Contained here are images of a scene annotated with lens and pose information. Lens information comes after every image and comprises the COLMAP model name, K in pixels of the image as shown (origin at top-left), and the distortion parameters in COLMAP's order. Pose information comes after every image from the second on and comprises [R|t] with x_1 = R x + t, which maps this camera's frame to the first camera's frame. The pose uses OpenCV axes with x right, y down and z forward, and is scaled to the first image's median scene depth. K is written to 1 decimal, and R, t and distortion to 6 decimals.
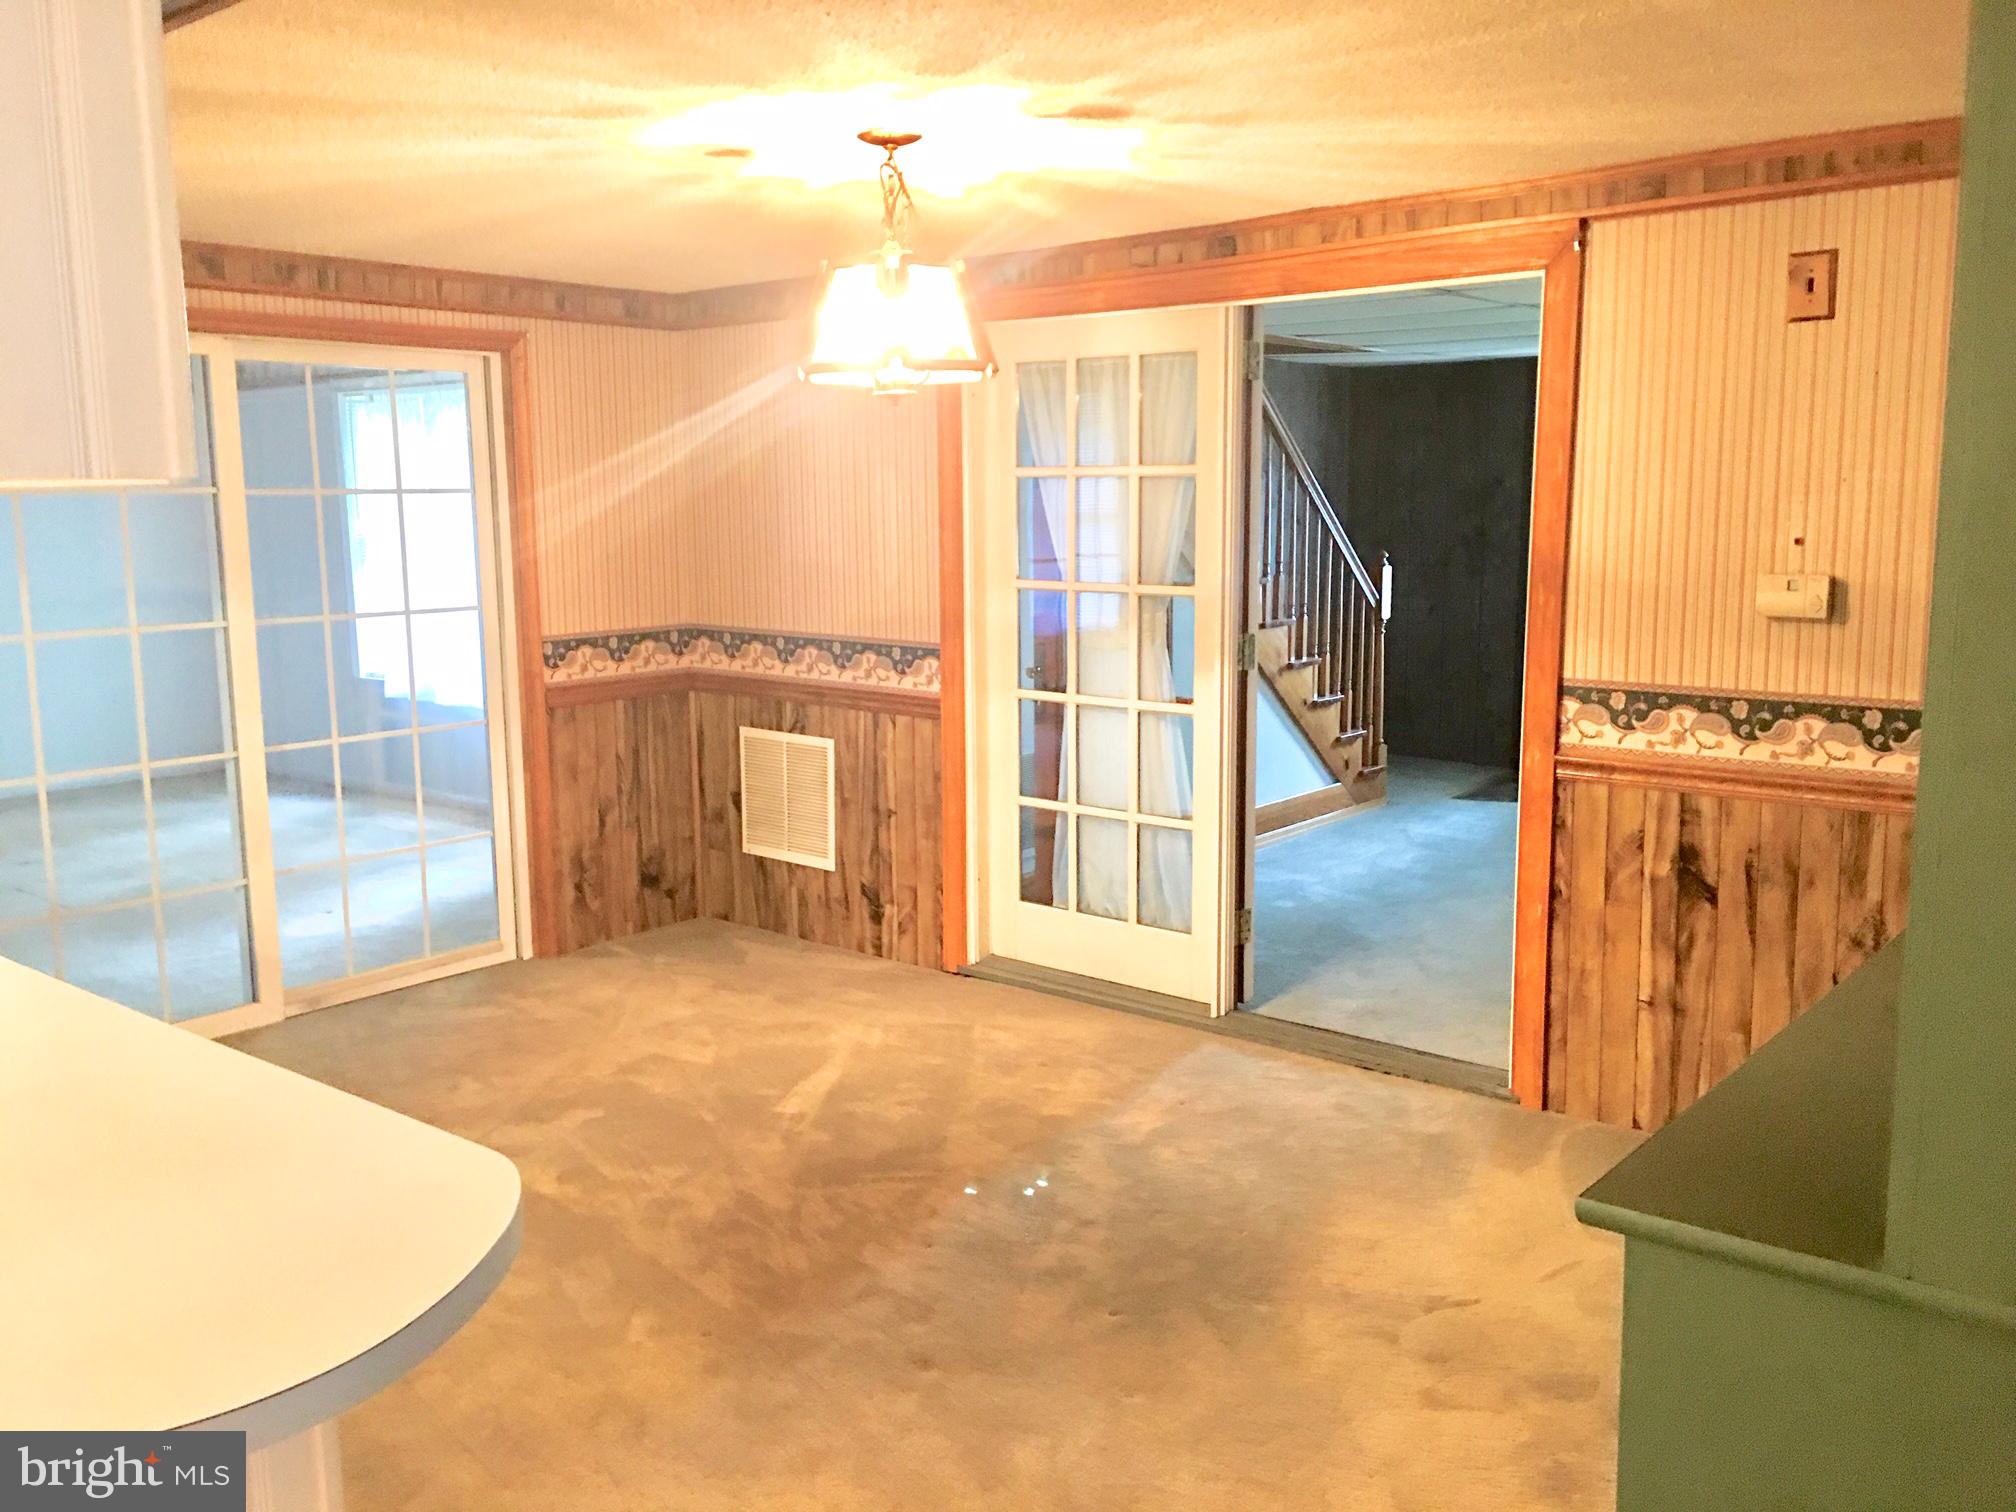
lens RADIAL K [[1711.6, 0, 991.7], [0, 1711.6, 755.8], [0, 0, 1]] dist [0.077994, -0.106217]
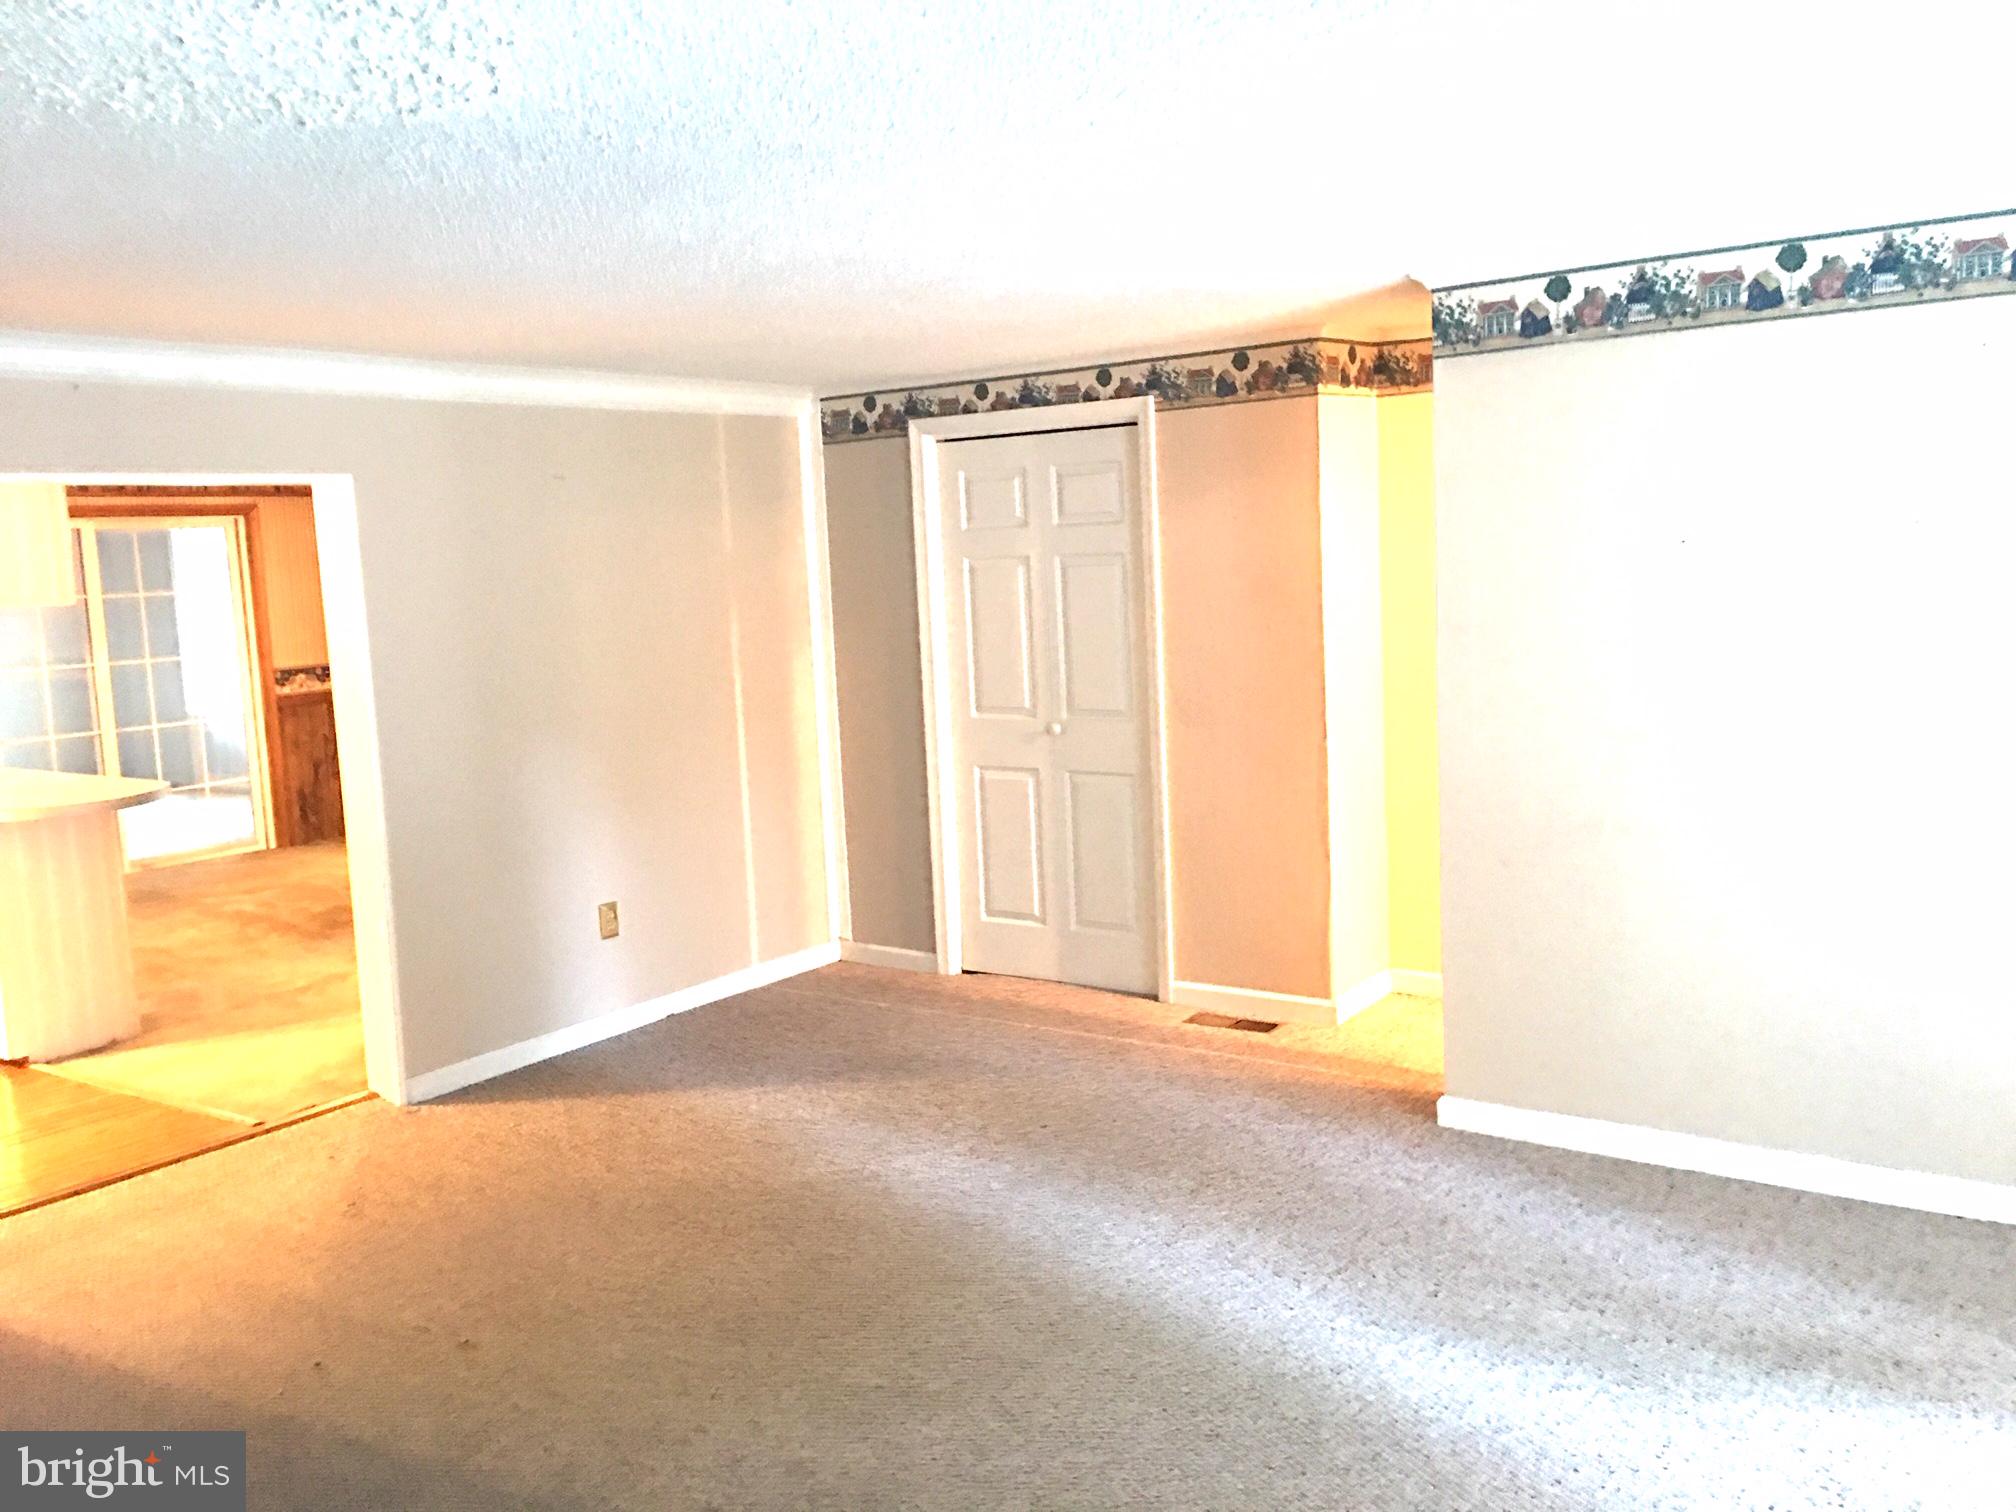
lens RADIAL K [[1711.6, 0, 1025.7], [0, 1711.6, 751.2], [0, 0, 1]] dist [0.077994, -0.106217]
pose [[0.996745, -0.040810, 0.069526, 0.393920], [0.043315, 0.998451, -0.034914, 0.114613], [-0.067993, 0.037812, 0.996969, -0.860031]]
